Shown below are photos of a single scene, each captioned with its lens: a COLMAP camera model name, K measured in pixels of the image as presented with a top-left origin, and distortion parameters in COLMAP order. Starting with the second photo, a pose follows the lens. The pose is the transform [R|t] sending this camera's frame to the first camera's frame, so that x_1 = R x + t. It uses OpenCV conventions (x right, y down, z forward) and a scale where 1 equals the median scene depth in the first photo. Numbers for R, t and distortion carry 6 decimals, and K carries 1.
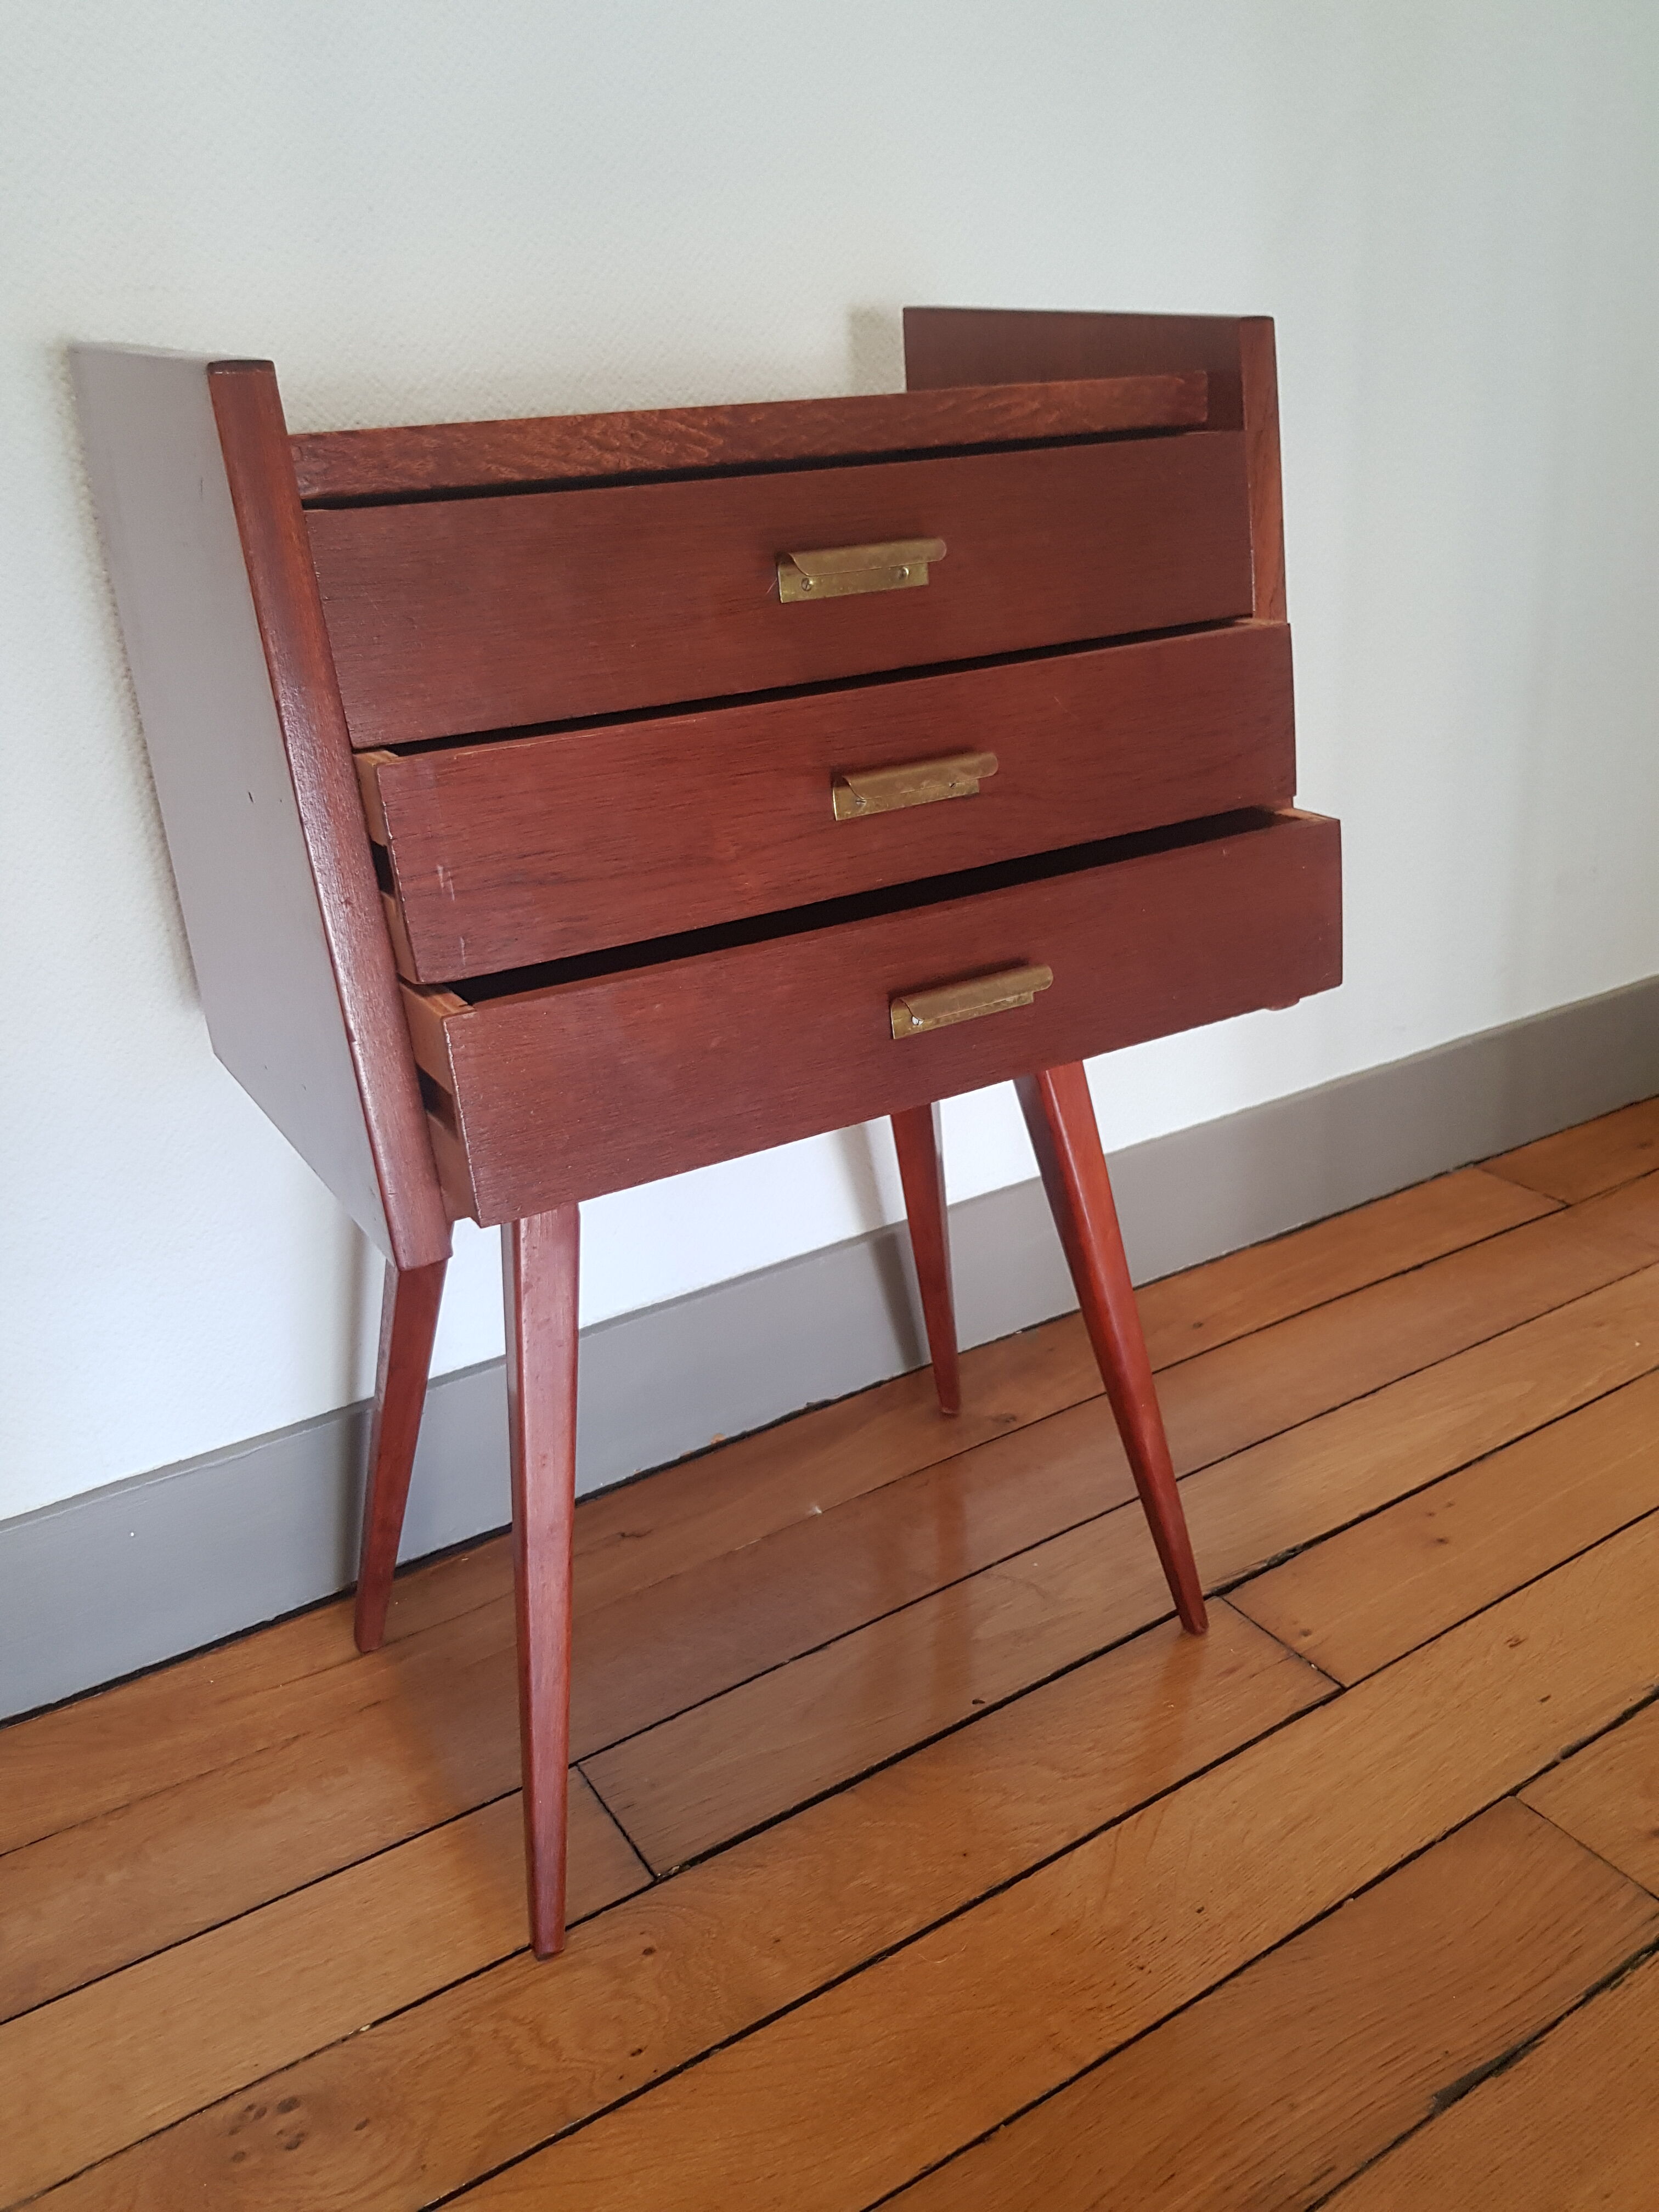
lens RADIAL K [[1752.1, 0, 873.4], [0, 1752.1, 1103.1], [0, 0, 1]] dist [0.035753, -0.080100]
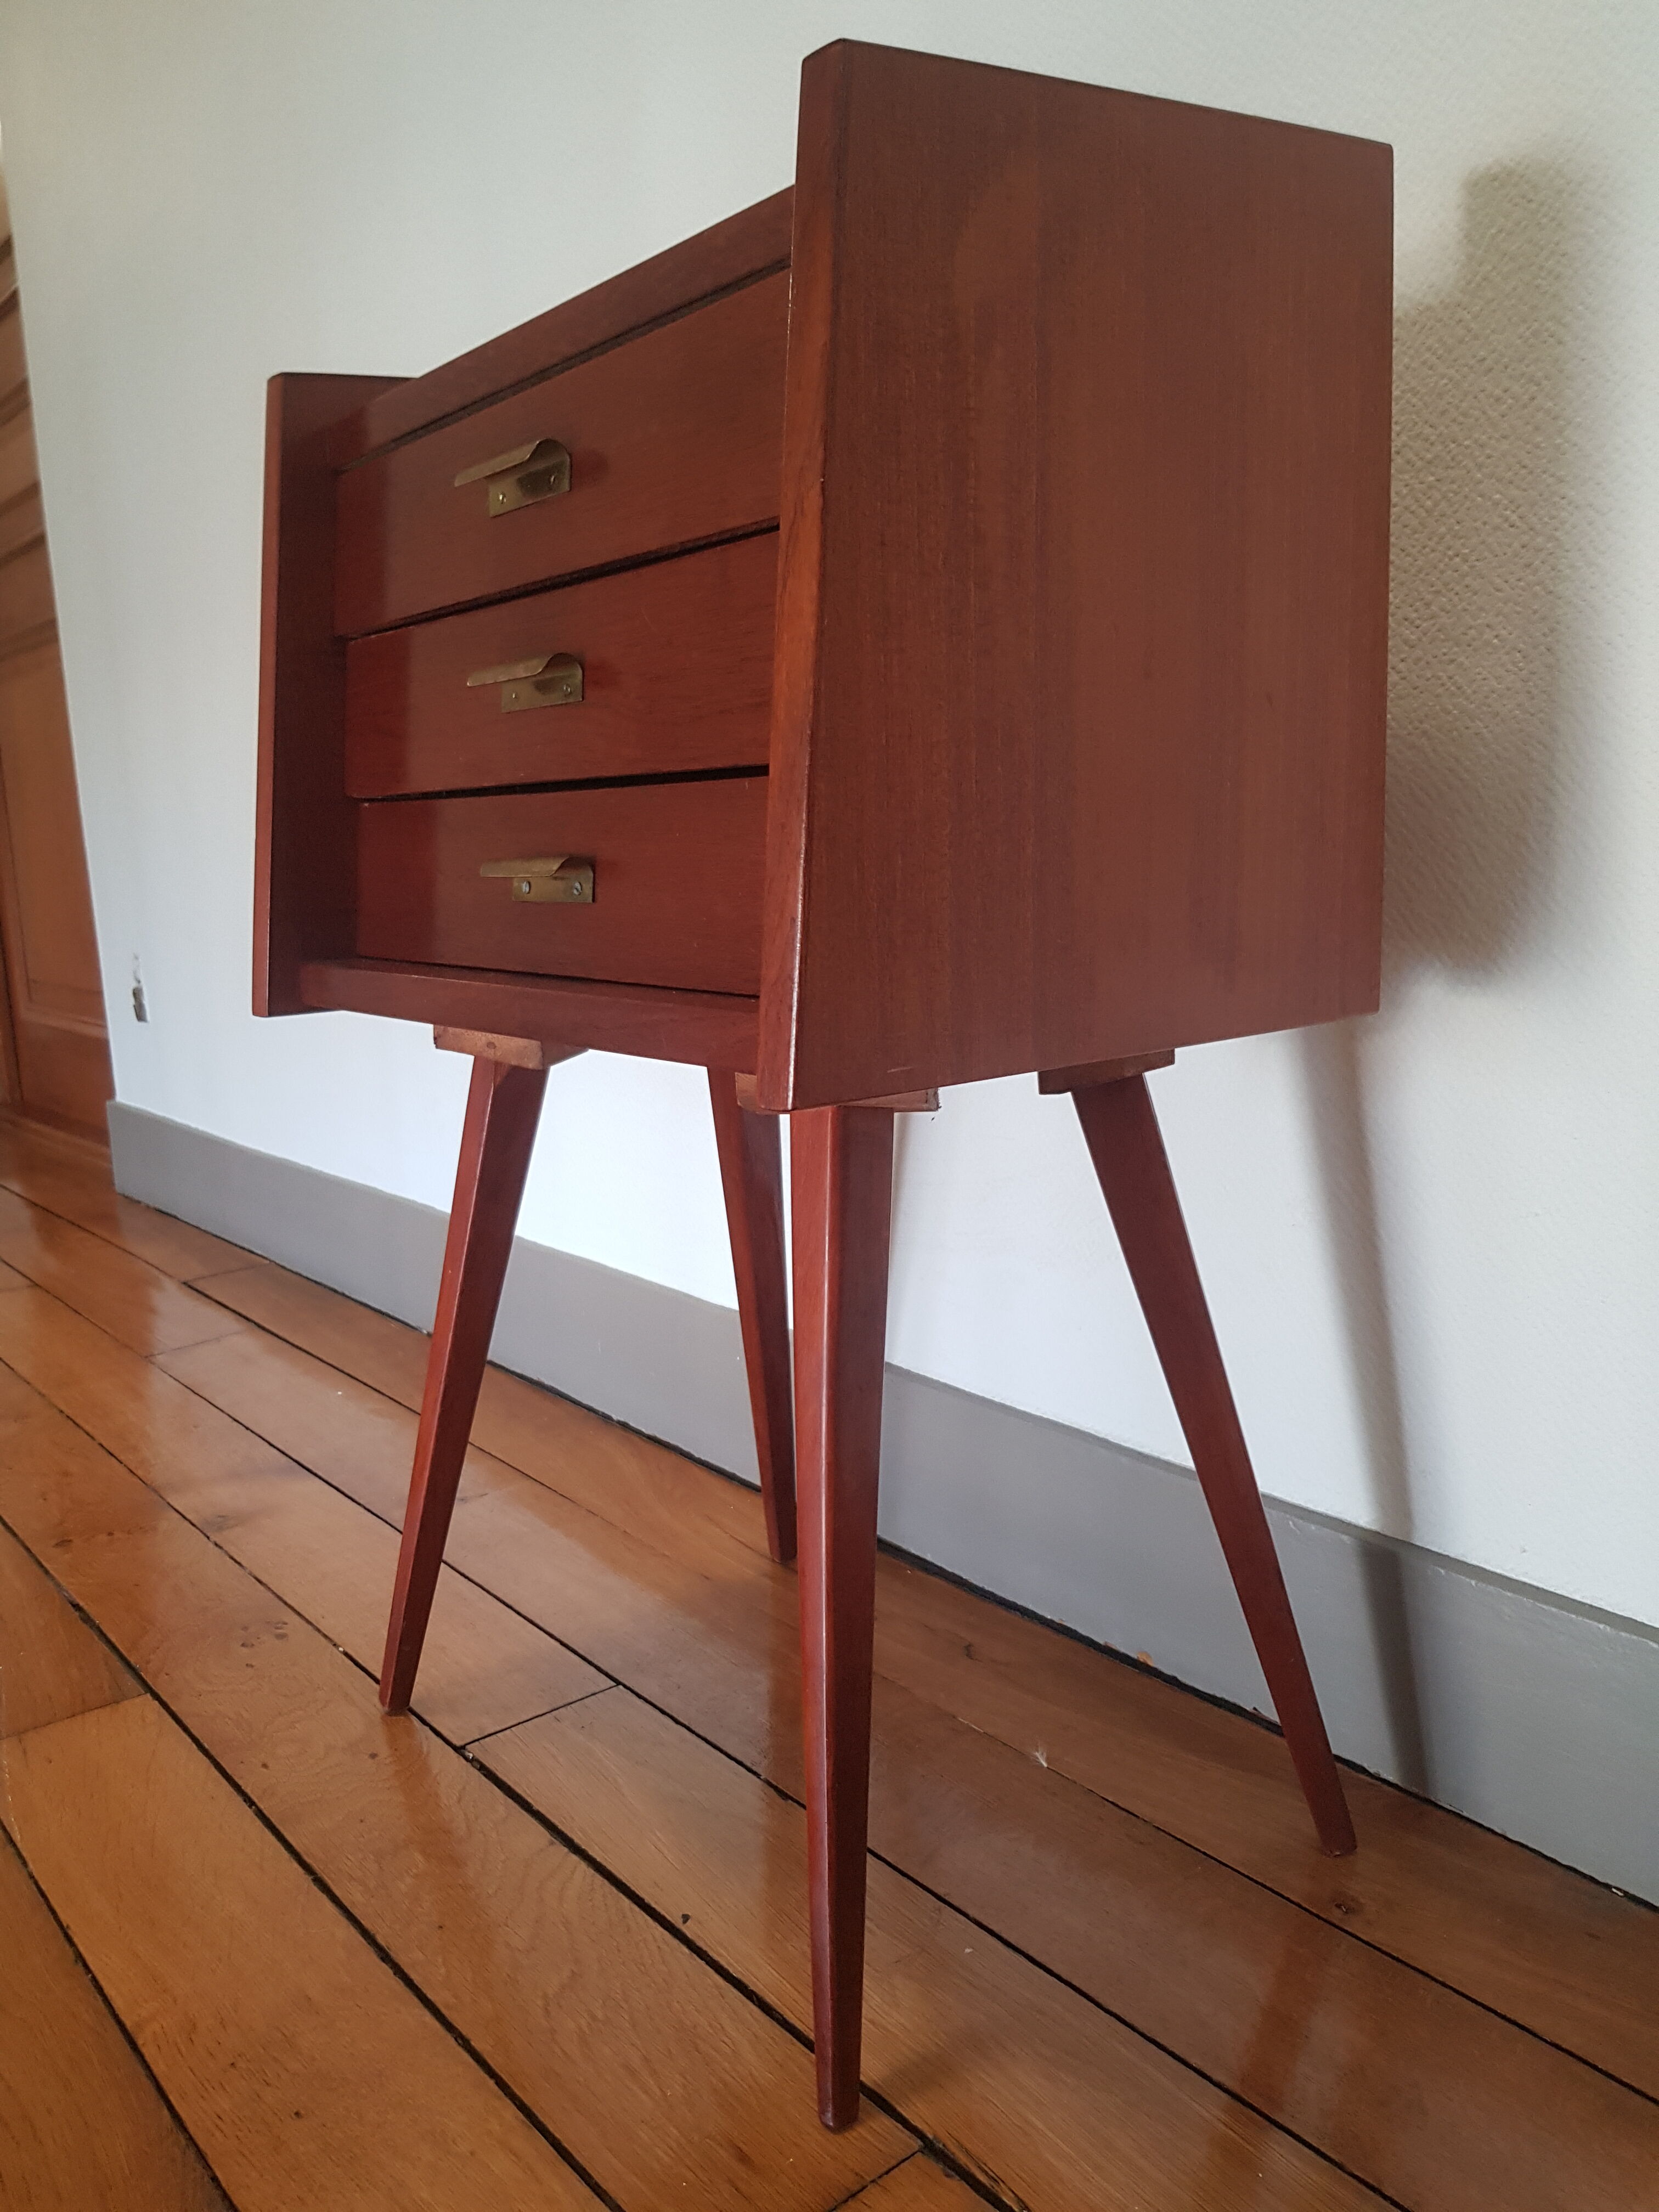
lens RADIAL K [[1752.1, 0, 820.2], [0, 1752.1, 1101.7], [0, 0, 1]] dist [0.035753, -0.080100]
pose [[0.099075, 0.211127, -0.972425, 0.831670], [-0.339098, 0.925904, 0.166478, -0.165572], [0.935519, 0.313253, 0.163327, 0.894396]]
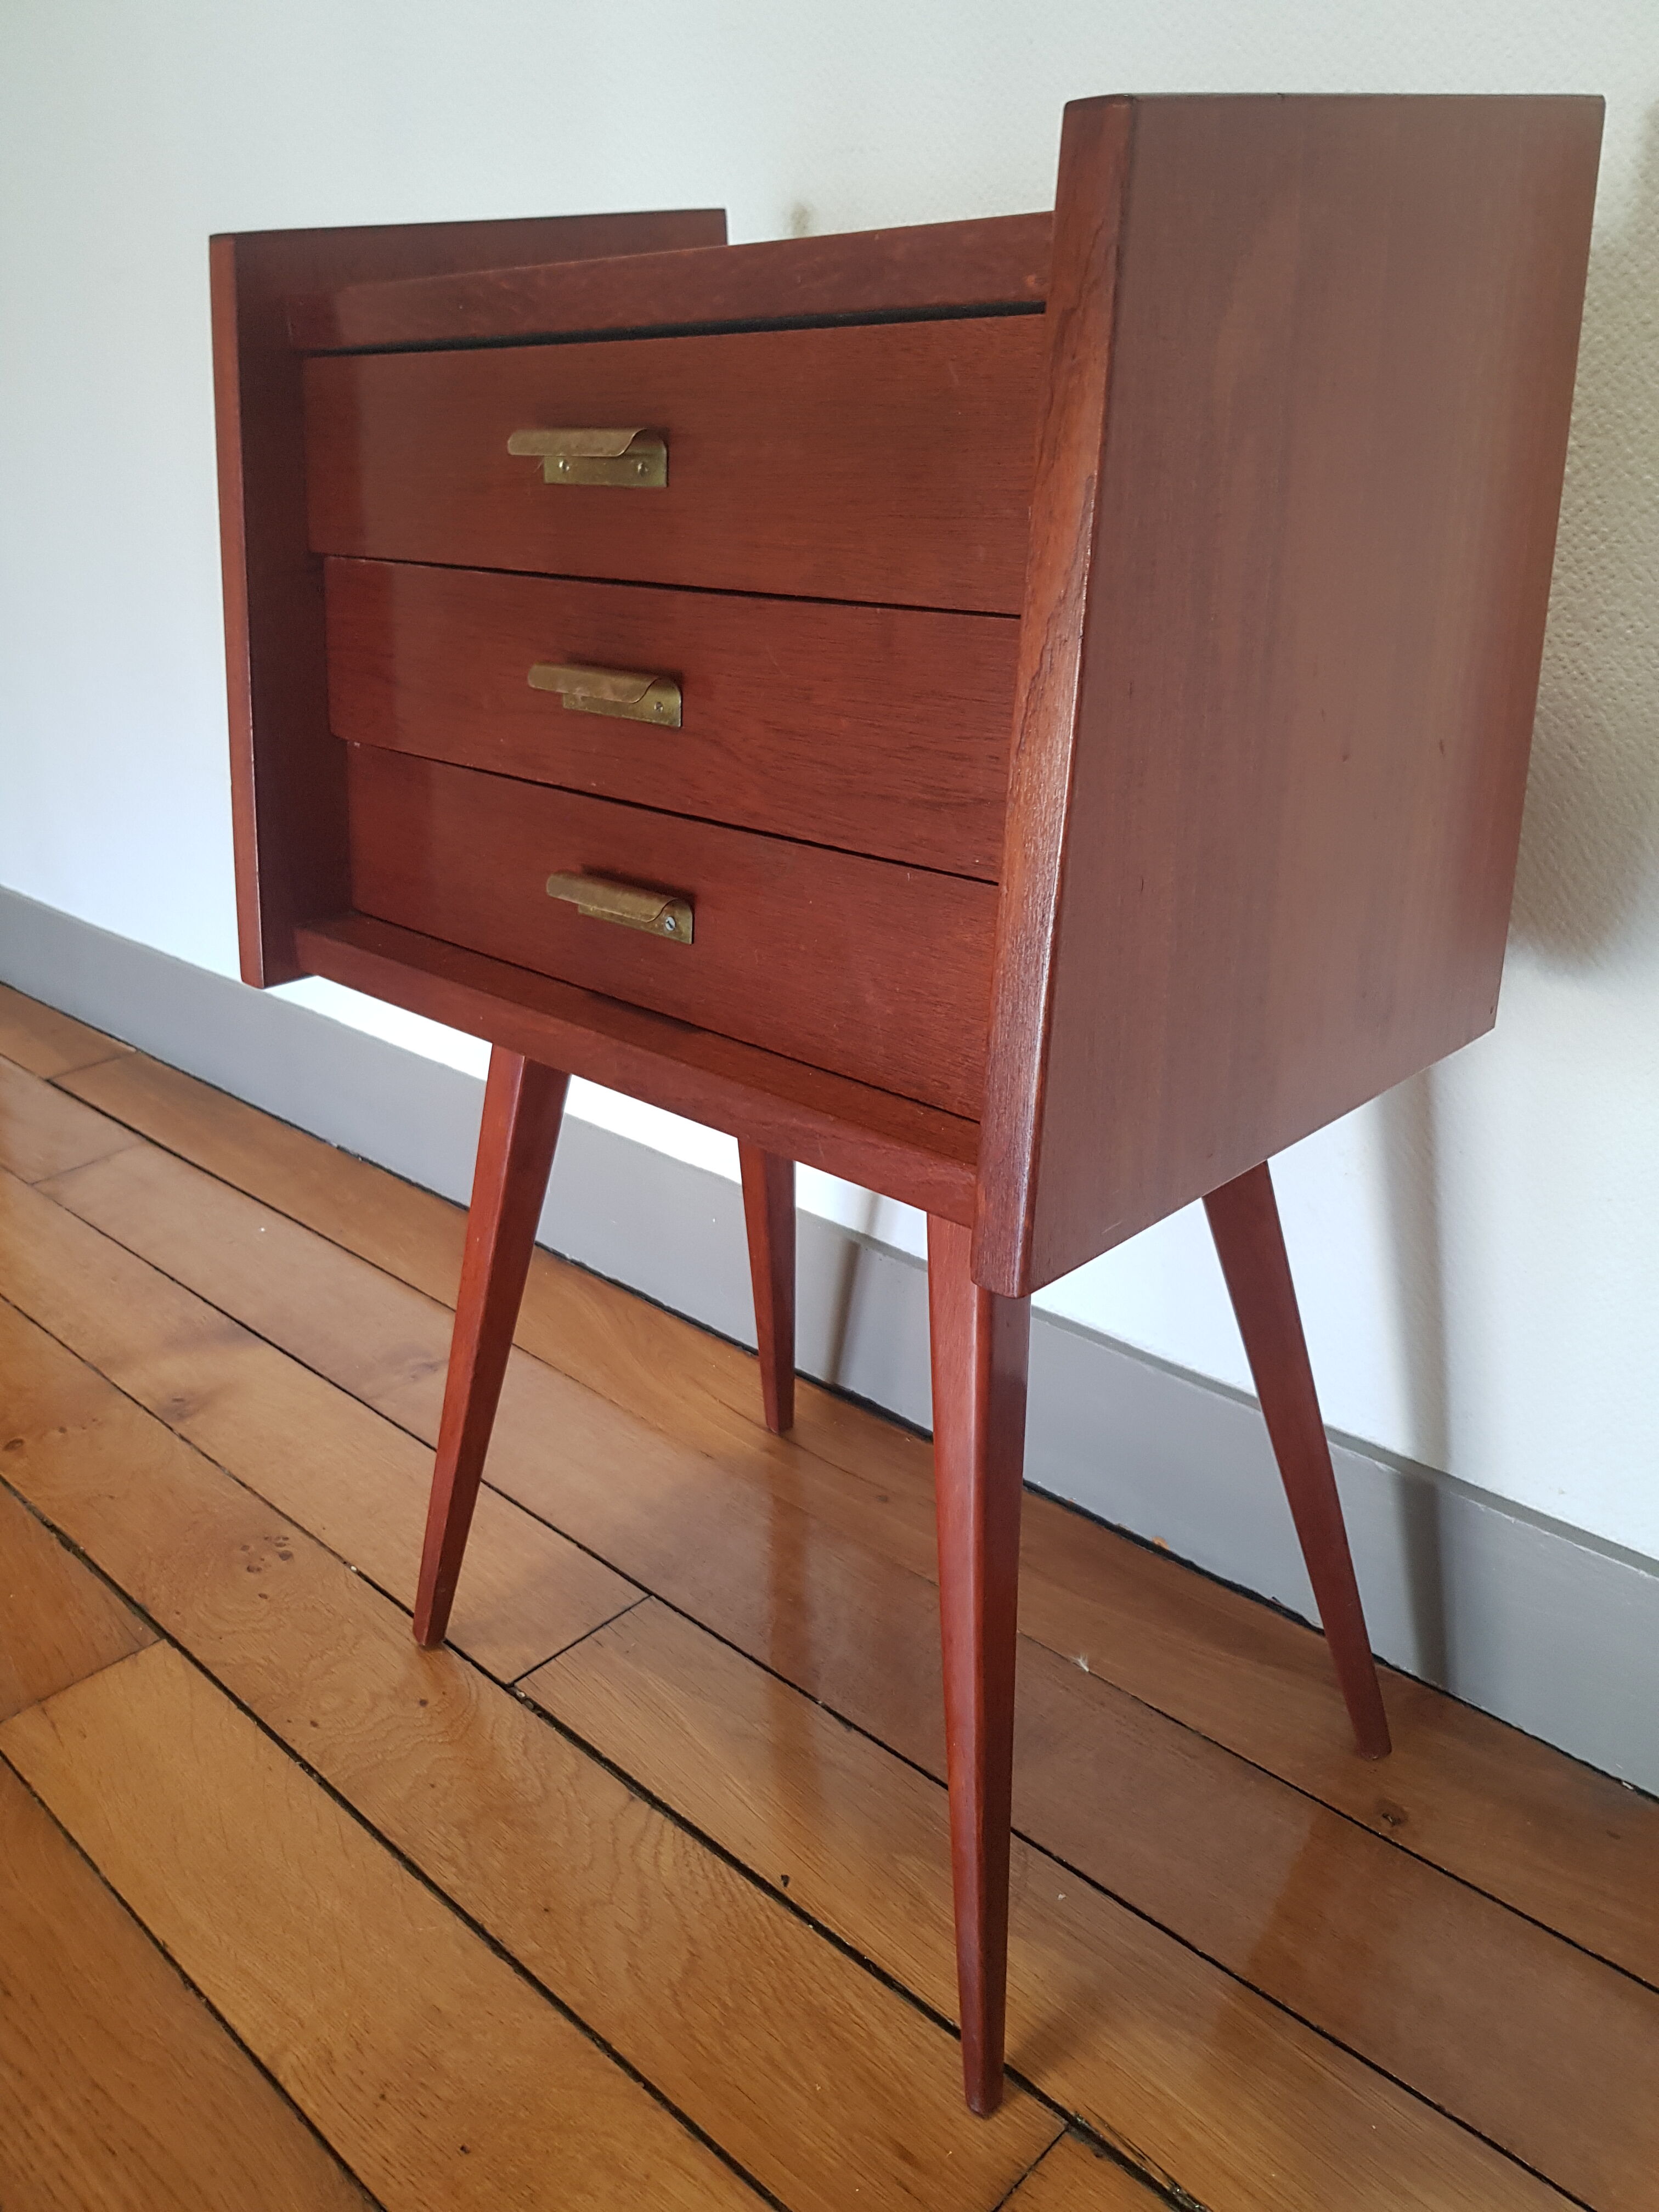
lens RADIAL K [[1752.1, 0, 844.5], [0, 1752.1, 1083.2], [0, 0, 1]] dist [0.035753, -0.080100]
pose [[0.235258, 0.406859, -0.882677, 0.704780], [-0.349838, 0.882745, 0.313649, -0.281749], [0.906790, 0.235006, 0.350007, 0.714606]]
